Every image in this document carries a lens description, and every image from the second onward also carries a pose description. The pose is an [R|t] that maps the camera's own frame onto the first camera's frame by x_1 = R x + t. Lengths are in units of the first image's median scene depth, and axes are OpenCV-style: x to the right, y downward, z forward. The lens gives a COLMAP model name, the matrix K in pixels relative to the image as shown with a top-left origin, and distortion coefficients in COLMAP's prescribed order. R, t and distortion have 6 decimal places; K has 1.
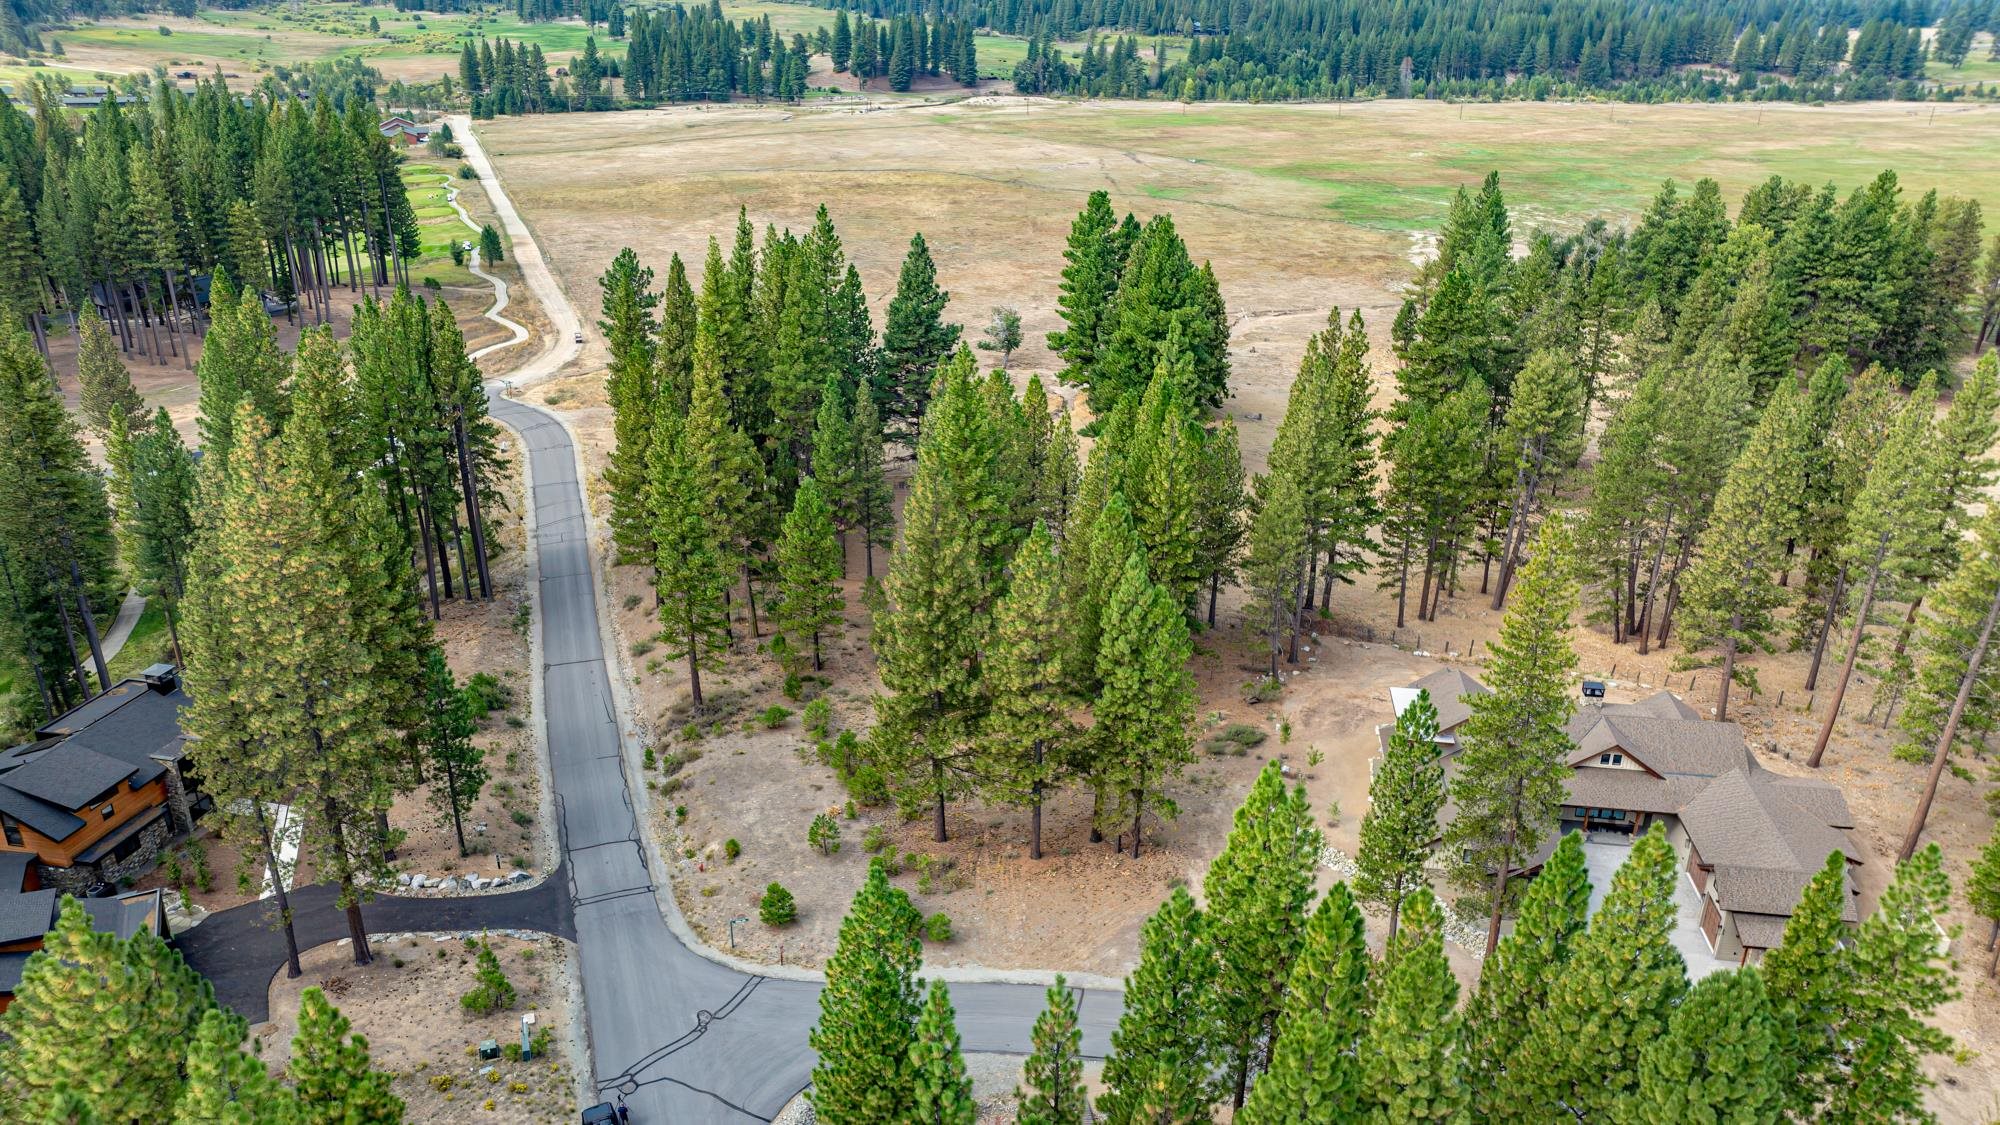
lens RADIAL K [[1413.1, 0, 998.4], [0, 1413.1, 562.5], [0, 0, 1]] dist [-0.044341, 0.050811]
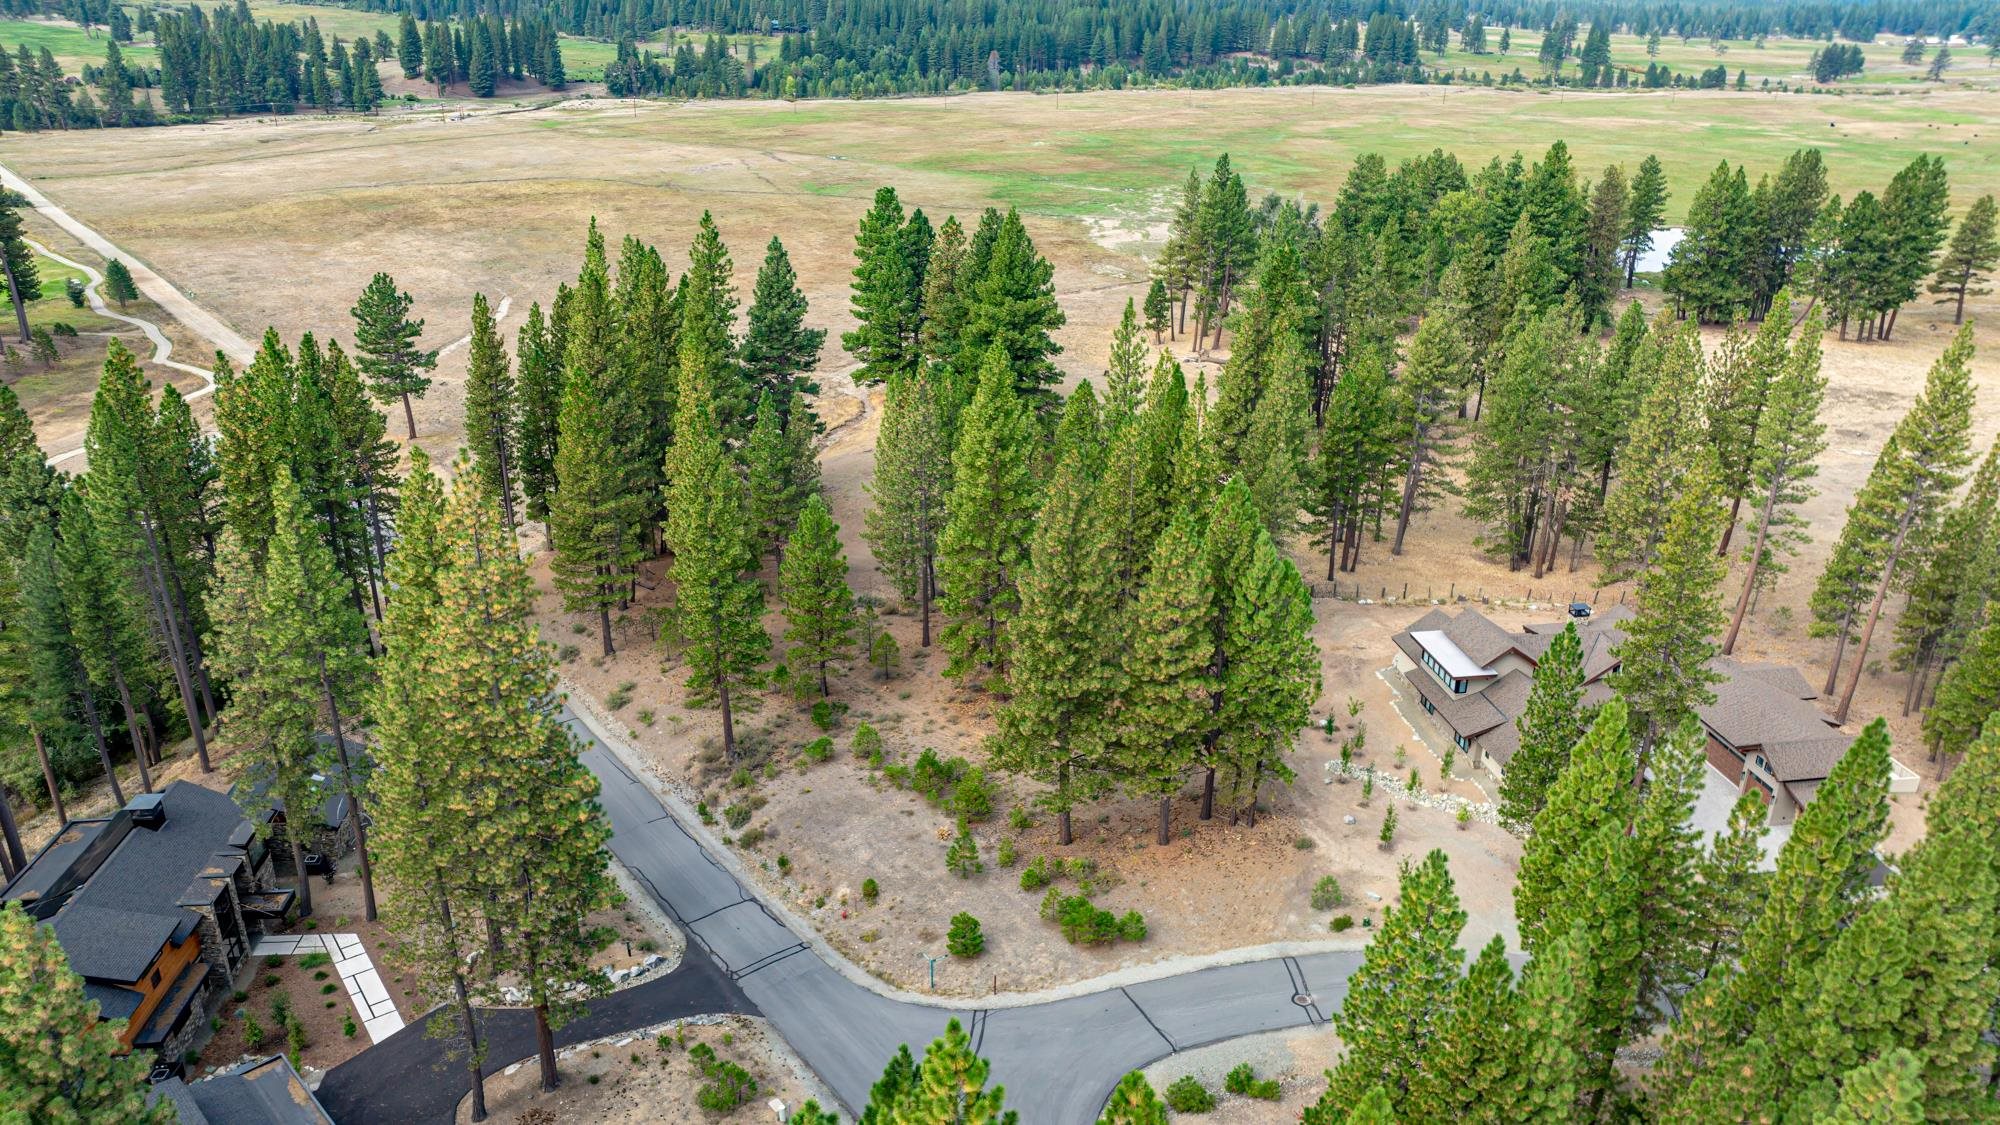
lens RADIAL K [[1413.1, 0, 998.2], [0, 1413.1, 559.5], [0, 0, 1]] dist [-0.044341, 0.050811]
pose [[0.953692, -0.114501, 0.278139, -0.198809], [0.114688, 0.993278, 0.015656, -0.012336], [-0.278062, 0.016968, 0.960413, 0.036497]]
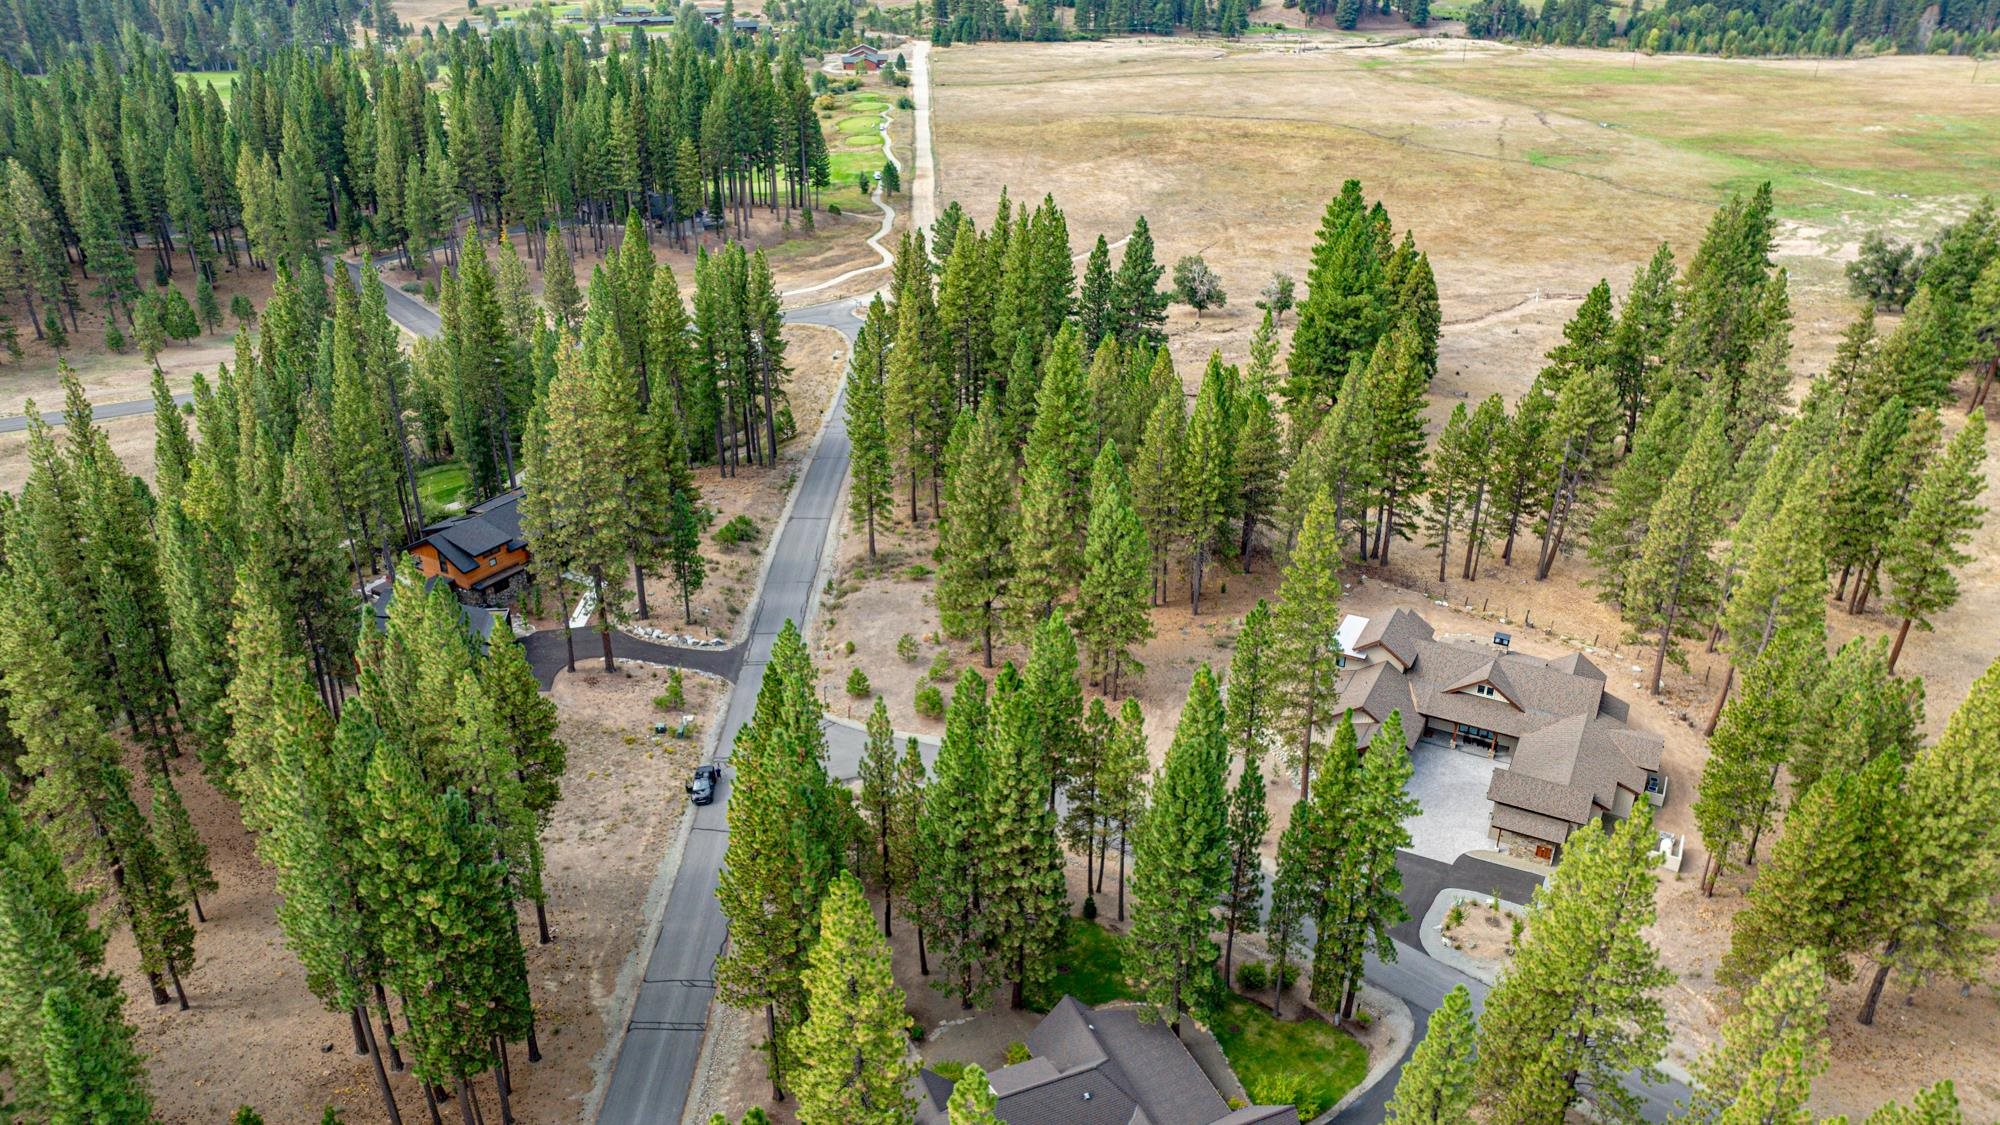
lens RADIAL K [[1413.1, 0, 999.3], [0, 1413.1, 575.2], [0, 0, 1]] dist [-0.044341, 0.050811]
pose [[0.946227, 0.144243, -0.289564, 0.219517], [-0.125823, 0.988711, 0.081354, -0.008167], [0.298030, -0.040546, 0.953695, -0.214931]]
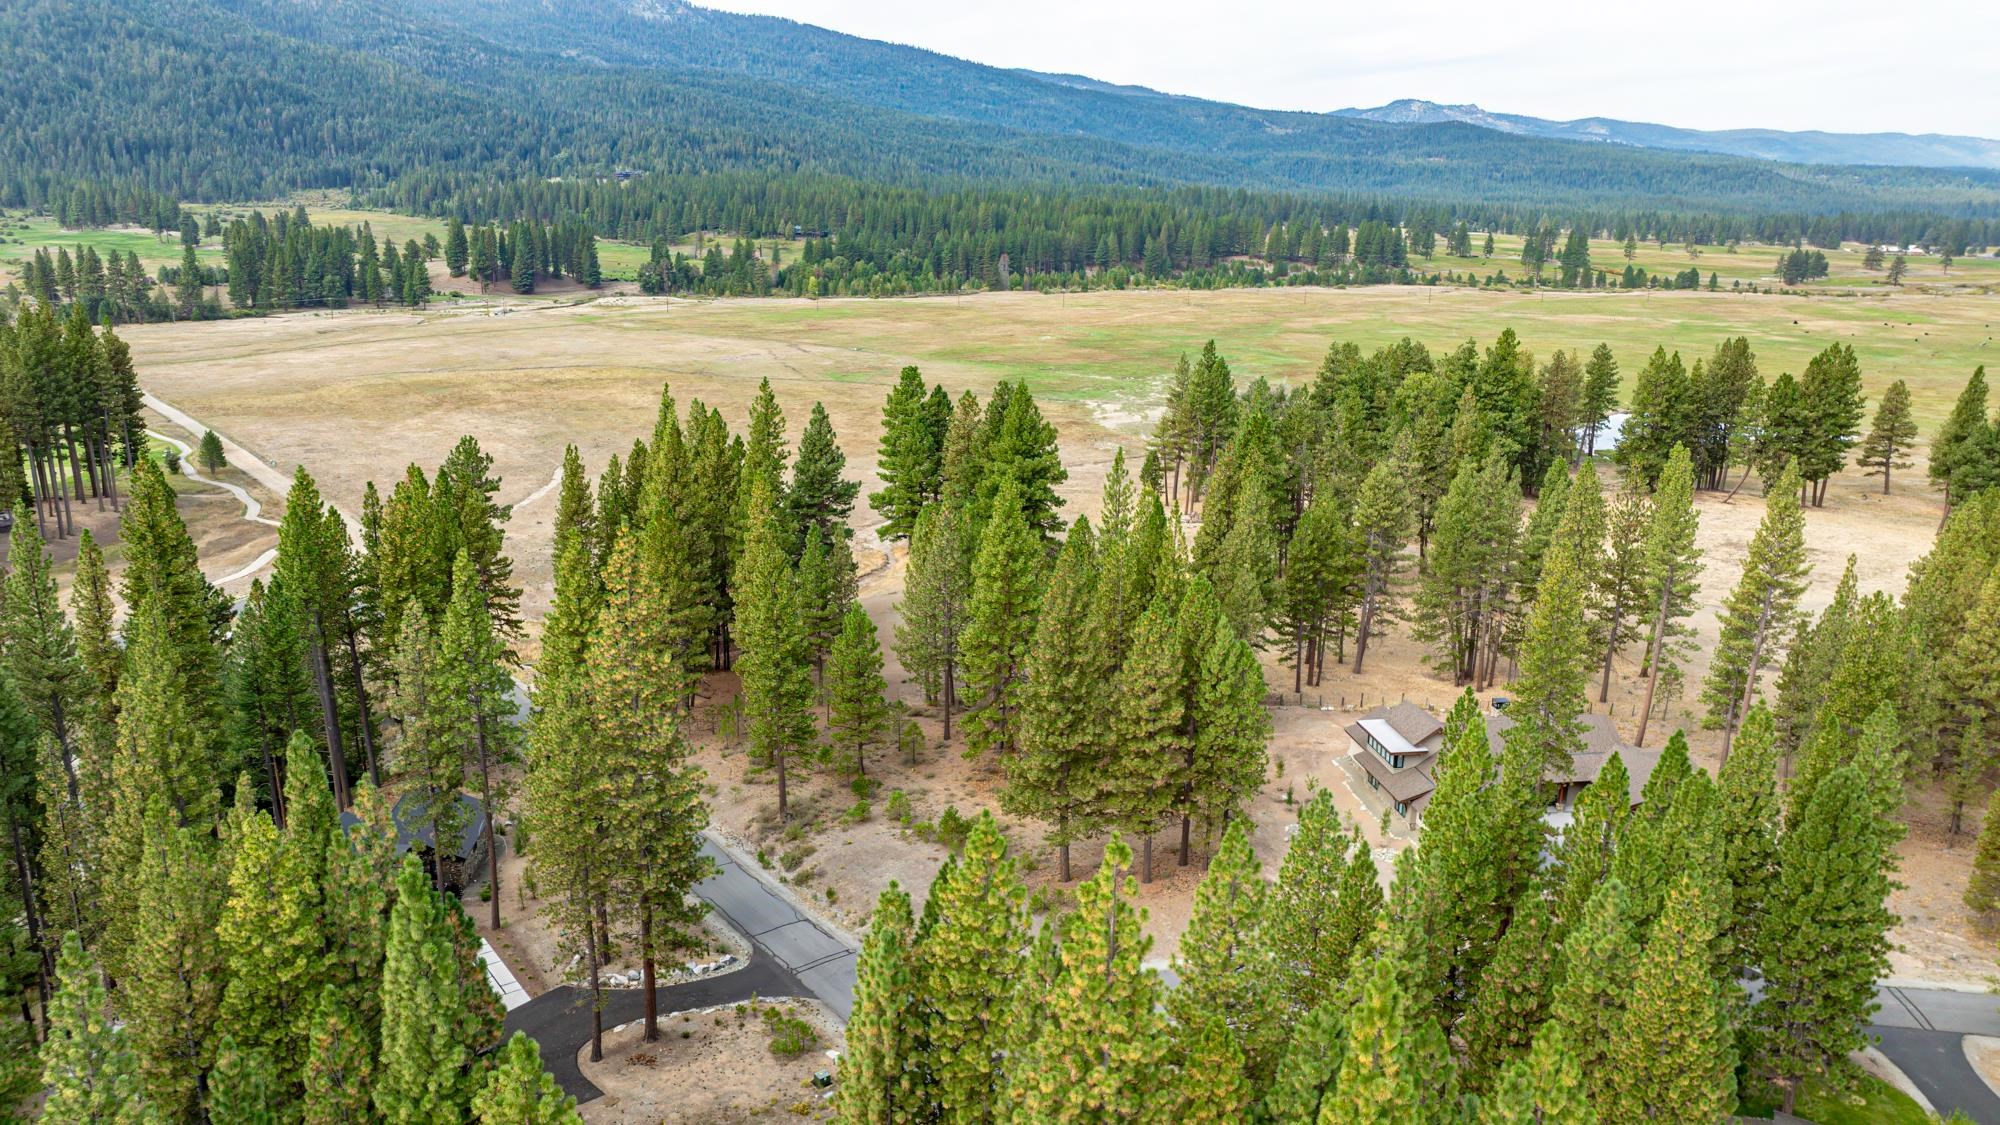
lens RADIAL K [[1413.1, 0, 999.8], [0, 1413.1, 556.3], [0, 0, 1]] dist [-0.044341, 0.050811]
pose [[0.955377, -0.072514, 0.286349, -0.243224], [0.110947, 0.986513, -0.120344, 0.037783], [-0.273760, 0.146744, 0.950538, -0.088999]]
